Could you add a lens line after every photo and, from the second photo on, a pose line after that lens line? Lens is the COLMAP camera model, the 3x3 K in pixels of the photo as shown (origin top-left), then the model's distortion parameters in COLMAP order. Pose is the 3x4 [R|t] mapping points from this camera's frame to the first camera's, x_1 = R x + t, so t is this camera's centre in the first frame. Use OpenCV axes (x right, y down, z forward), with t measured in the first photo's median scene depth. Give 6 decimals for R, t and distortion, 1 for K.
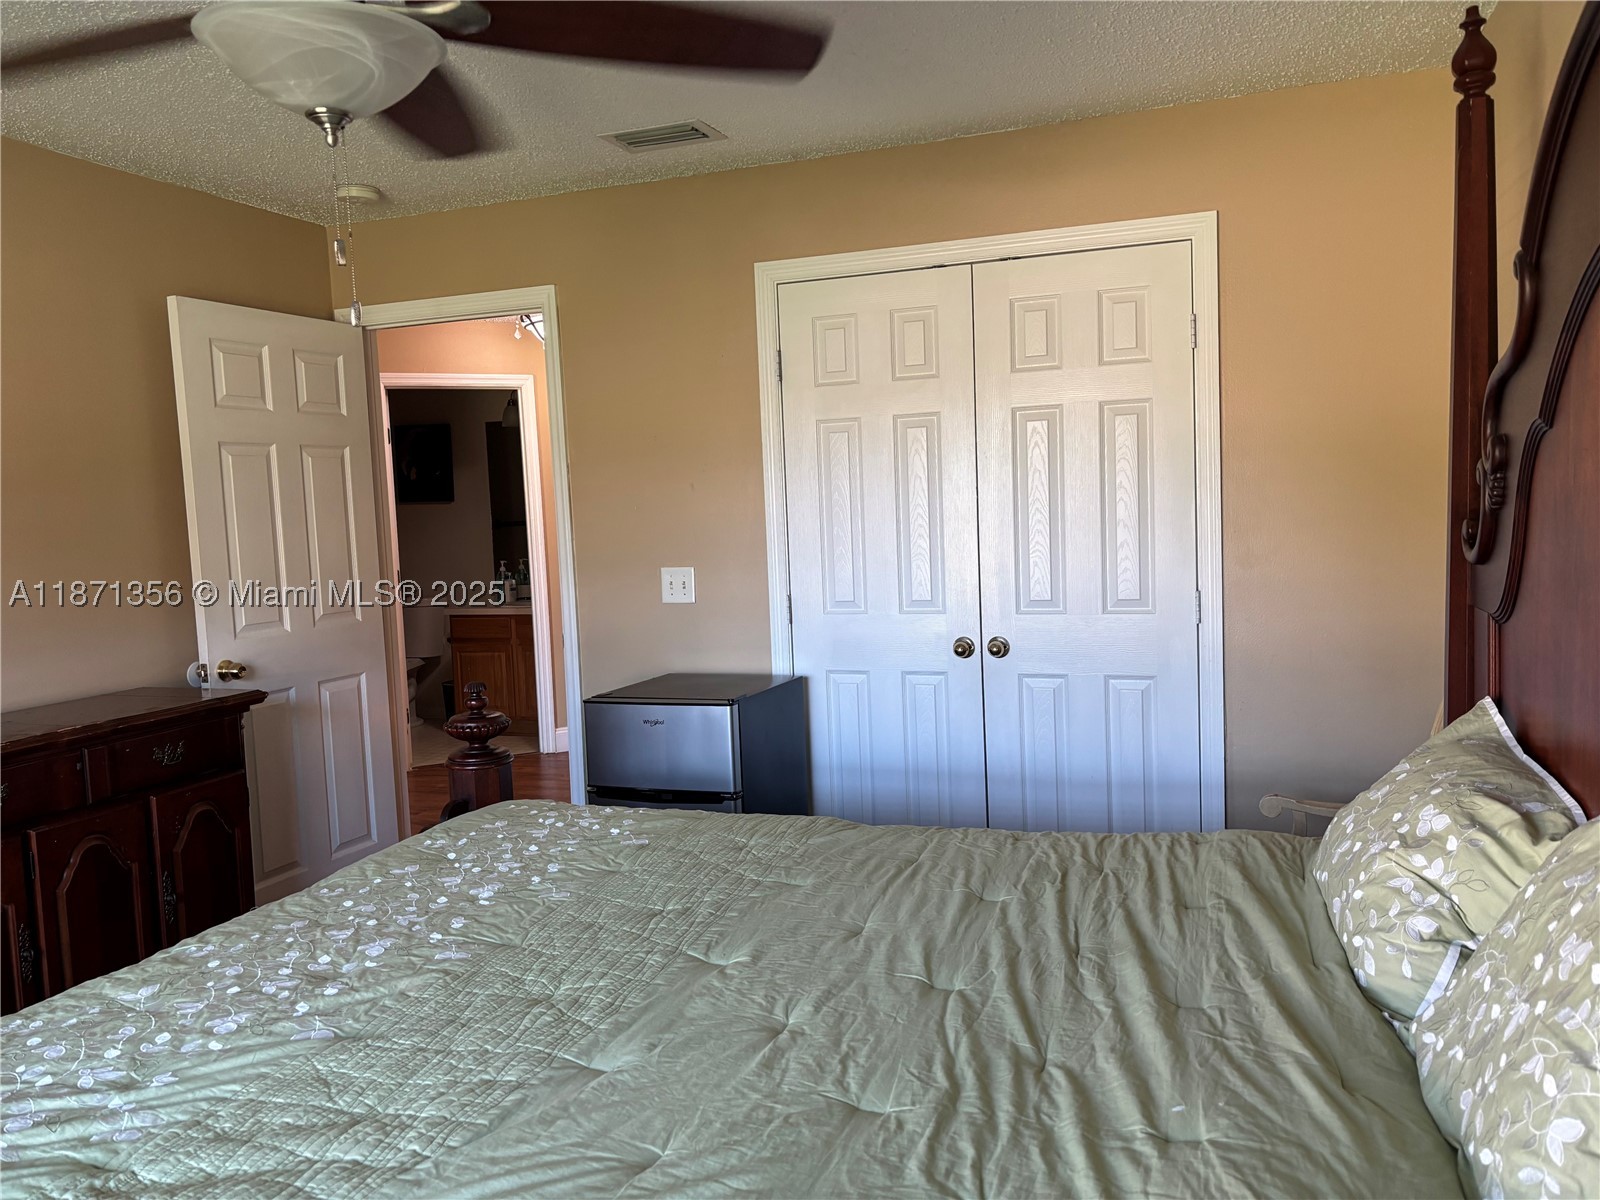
lens RADIAL K [[1206.5, 0, 795.0], [0, 1206.5, 599.7], [0, 0, 1]] dist [0.067087, -0.076589]
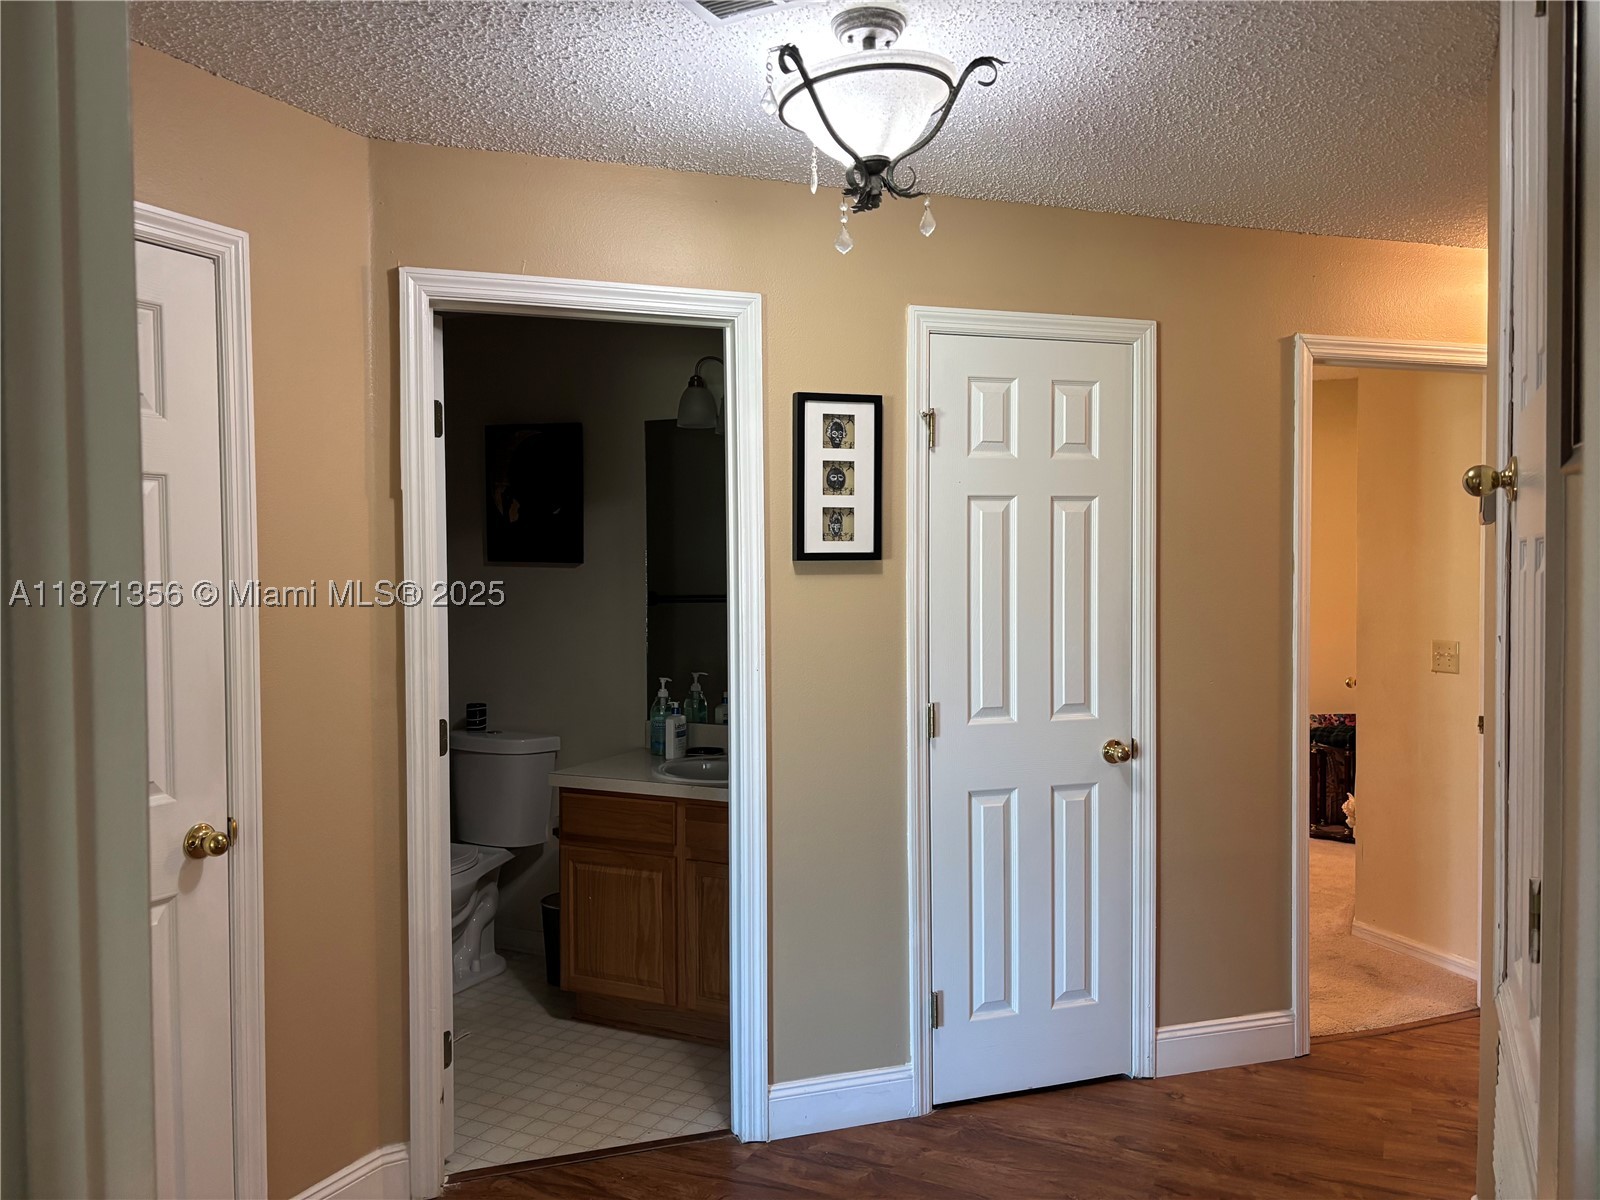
lens RADIAL K [[1206.5, 0, 795.0], [0, 1206.5, 599.7], [0, 0, 1]] dist [0.067087, -0.076589]
pose [[0.993042, 0.035949, -0.112137, -0.133978], [-0.042582, 0.997447, -0.057331, -0.040520], [0.109790, 0.061707, 0.992037, 0.508831]]
